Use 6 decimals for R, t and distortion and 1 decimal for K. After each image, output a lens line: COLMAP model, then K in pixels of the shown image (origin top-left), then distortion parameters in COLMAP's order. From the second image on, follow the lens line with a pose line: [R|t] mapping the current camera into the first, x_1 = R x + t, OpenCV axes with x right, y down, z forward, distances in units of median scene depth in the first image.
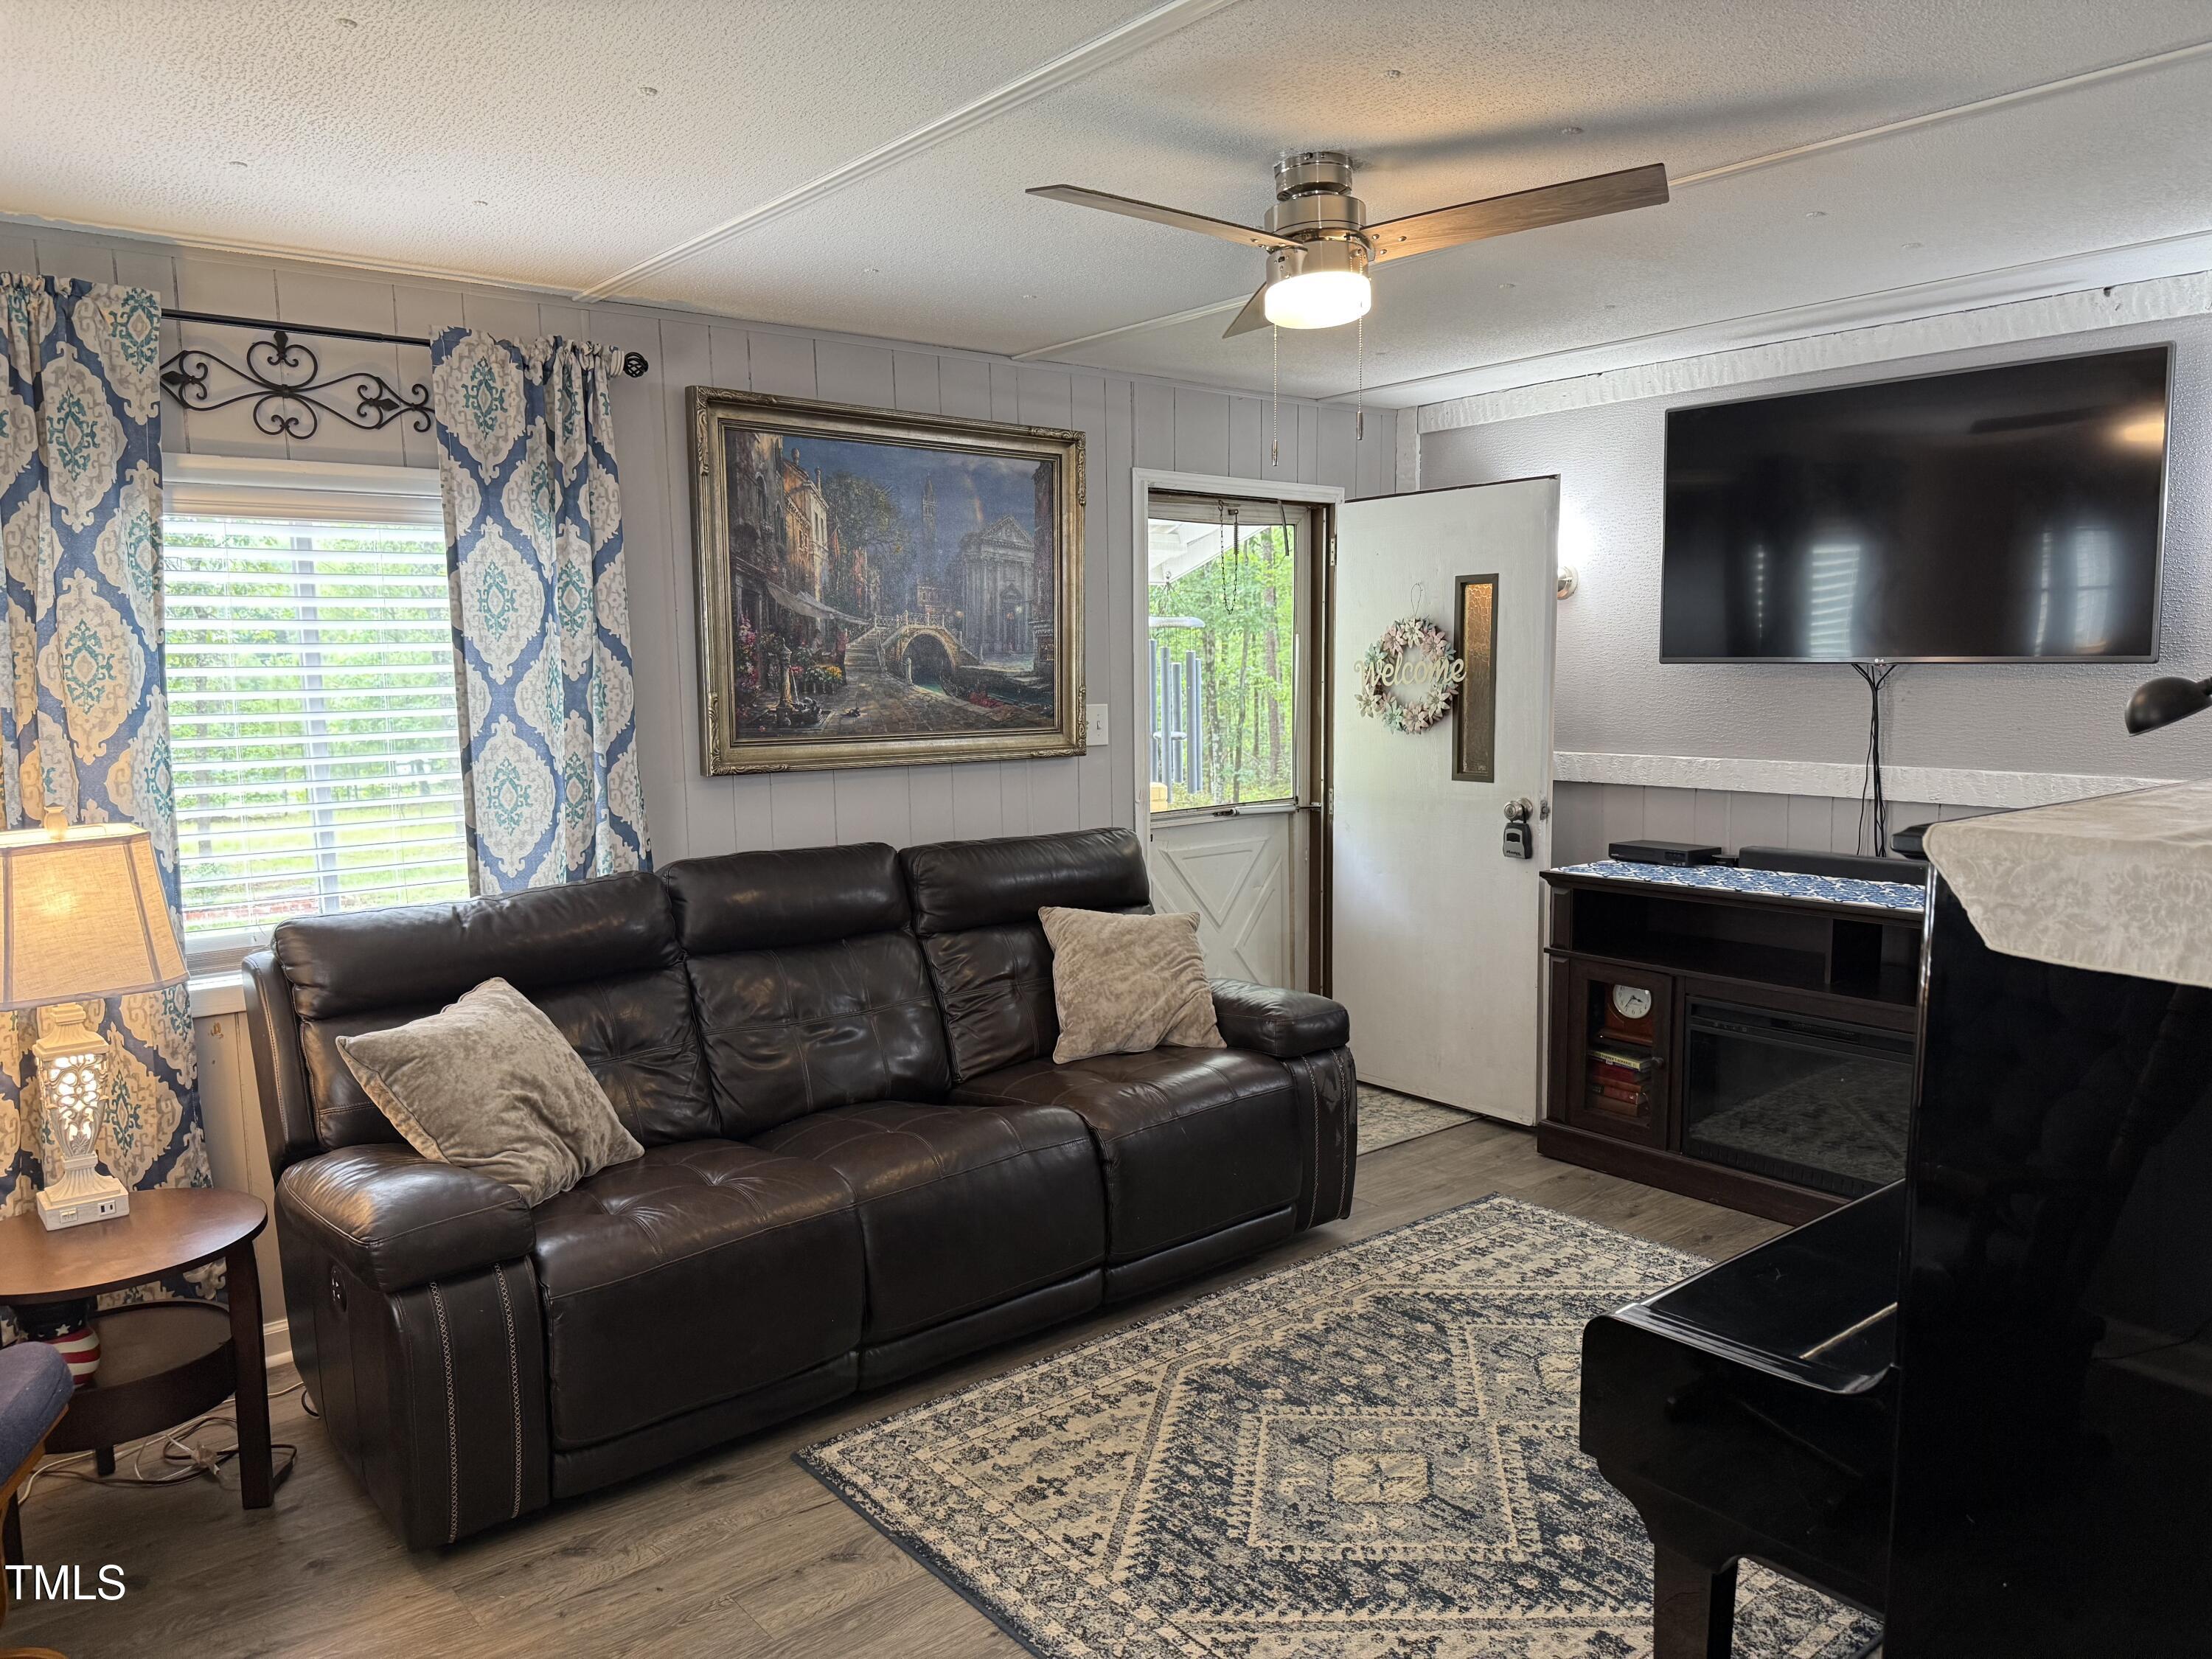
lens RADIAL K [[1521.6, 0, 1117.8], [0, 1521.6, 823.5], [0, 0, 1]] dist [0.137742, -0.258932]
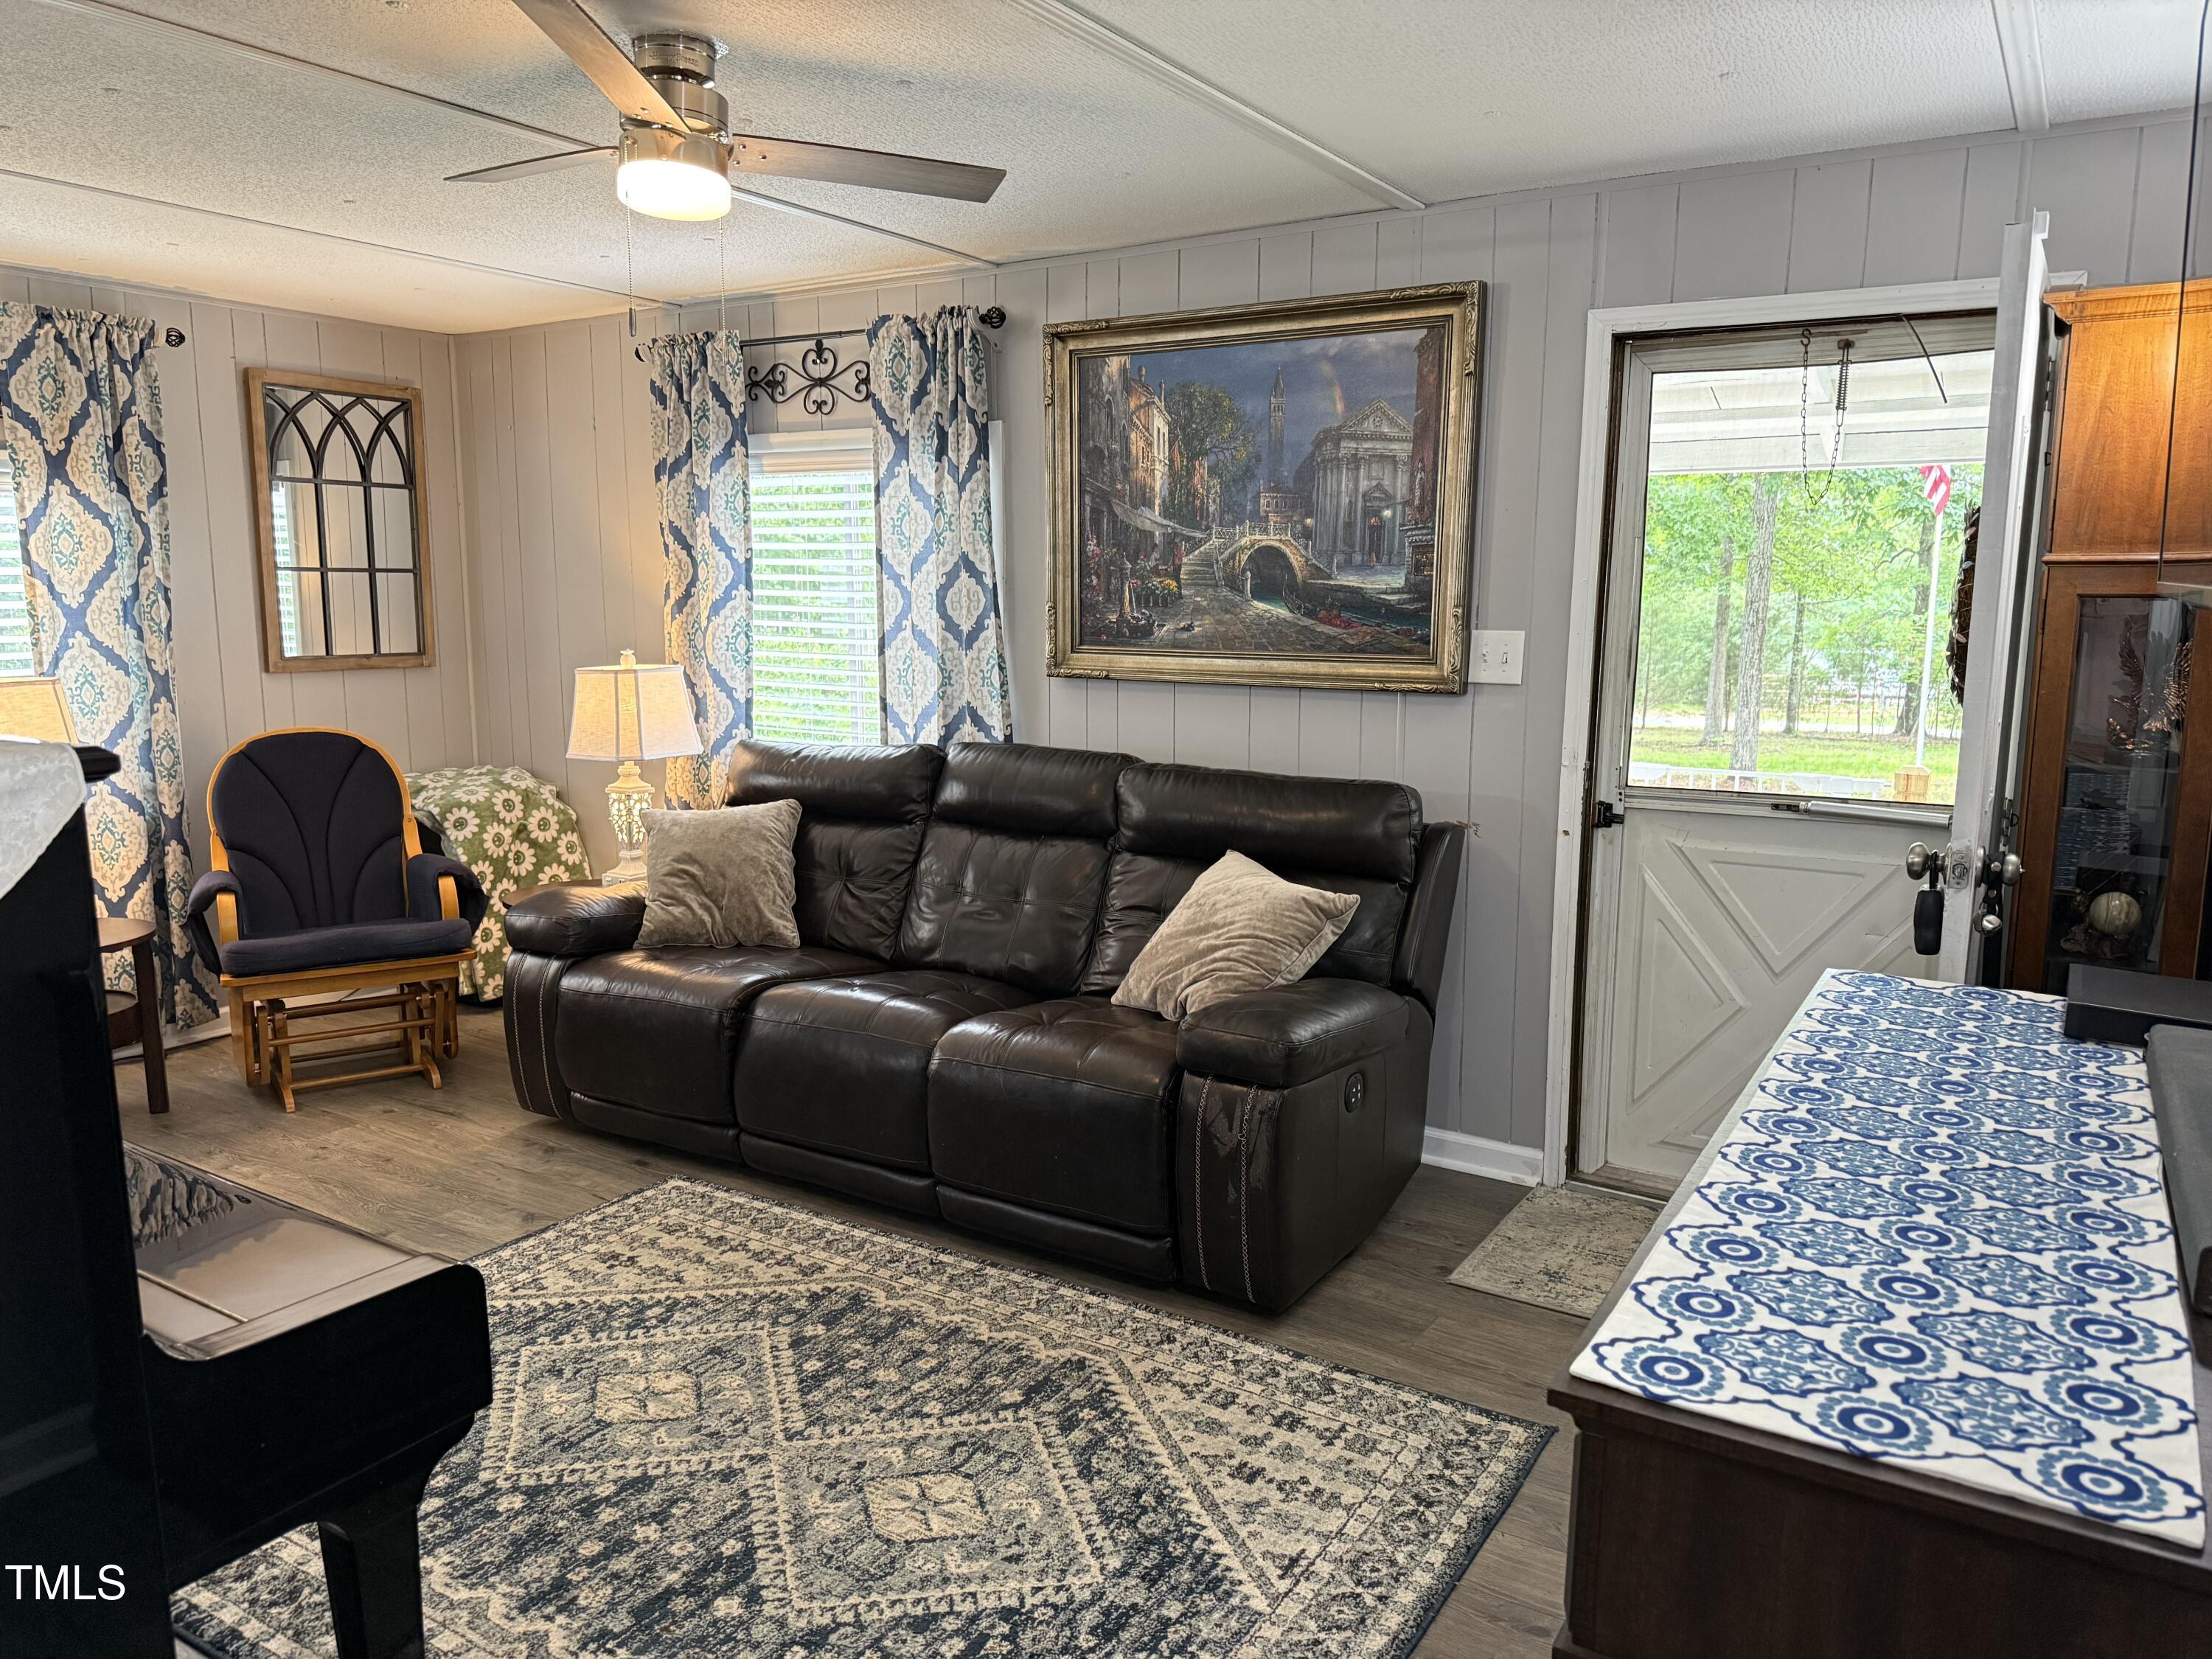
lens RADIAL K [[1548.4, 0, 1106.0], [0, 1548.4, 829.5], [0, 0, 1]] dist [0.166940, -0.272166]
pose [[0.313875, 0.159638, -0.935948, 0.815139], [-0.108204, 0.985356, 0.131778, -0.072862], [0.943278, 0.059912, 0.326553, 0.650741]]
